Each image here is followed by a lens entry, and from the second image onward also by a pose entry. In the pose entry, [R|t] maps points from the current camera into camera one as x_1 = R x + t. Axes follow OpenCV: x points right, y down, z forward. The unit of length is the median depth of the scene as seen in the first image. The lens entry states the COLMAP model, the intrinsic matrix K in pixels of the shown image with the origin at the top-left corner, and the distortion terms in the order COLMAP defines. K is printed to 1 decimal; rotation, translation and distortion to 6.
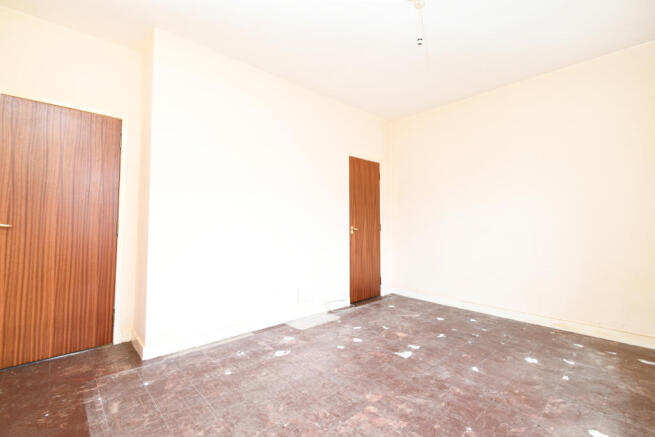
lens RADIAL K [[295.5, 0, 327.7], [0, 295.5, 220.4], [0, 0, 1]] dist [-0.003756, -0.000455]
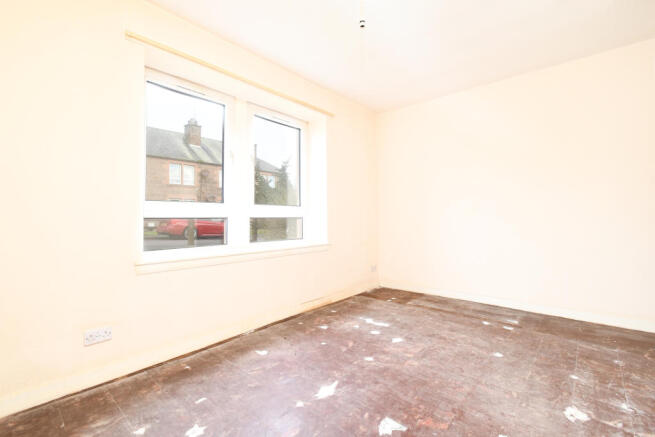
lens RADIAL K [[295.5, 0, 327.4], [0, 295.5, 218.9], [0, 0, 1]] dist [-0.003756, -0.000455]
pose [[-0.995499, 0.007135, -0.094503, 0.549612], [0.008433, 0.999875, -0.013342, 0.030061], [0.094396, -0.014079, -0.995435, 1.976389]]
